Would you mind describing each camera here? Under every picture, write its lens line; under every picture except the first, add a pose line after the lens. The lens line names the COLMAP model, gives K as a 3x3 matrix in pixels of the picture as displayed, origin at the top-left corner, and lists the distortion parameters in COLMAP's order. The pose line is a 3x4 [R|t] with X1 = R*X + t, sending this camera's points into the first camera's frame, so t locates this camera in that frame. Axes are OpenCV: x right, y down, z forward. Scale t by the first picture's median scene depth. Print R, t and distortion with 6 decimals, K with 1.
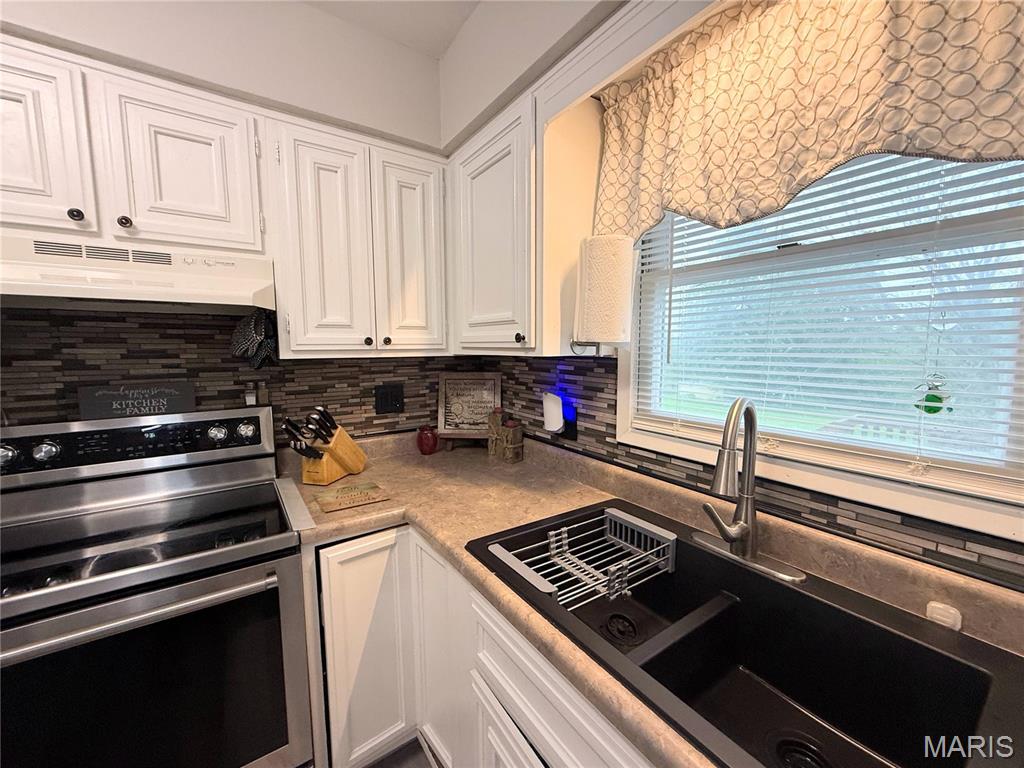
lens RADIAL K [[409.9, 0, 511.0], [0, 409.9, 384.5], [0, 0, 1]] dist [0.000753, -0.000486]
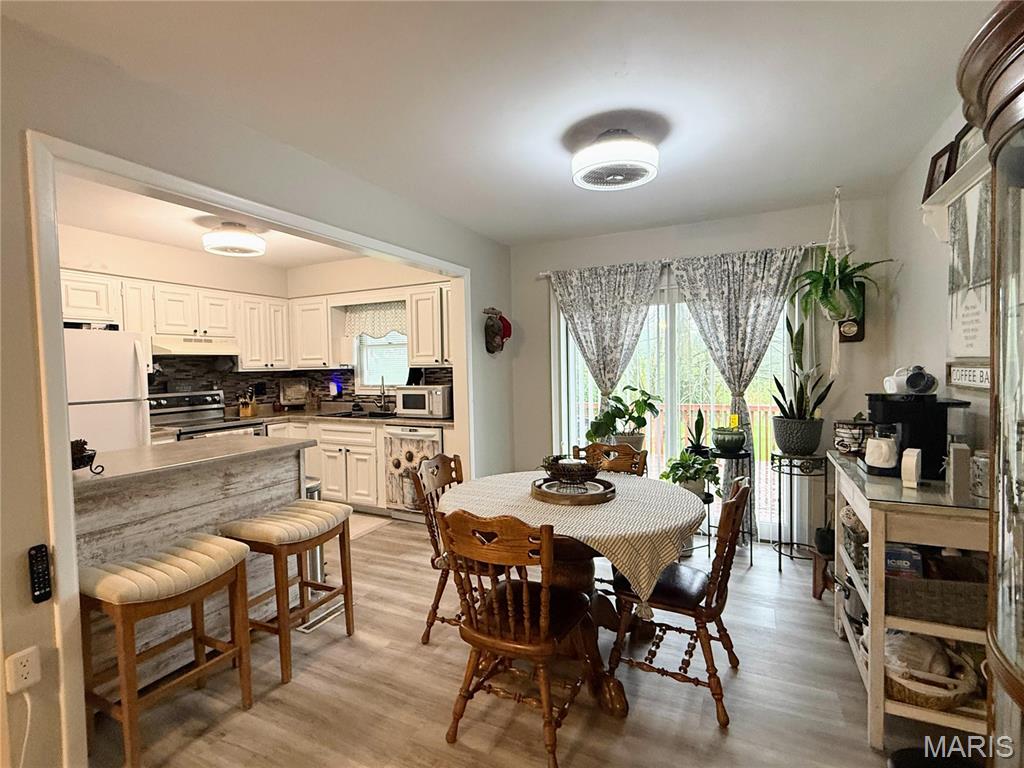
lens RADIAL K [[491.4, 0, 512.9], [0, 491.4, 386.3], [0, 0, 1]] dist [0.001022, -0.000080]
pose [[0.869904, -0.033099, 0.492110, -0.494940], [0.062711, 0.997070, -0.043792, 0.276293], [-0.489219, 0.068956, 0.869431, -2.606369]]
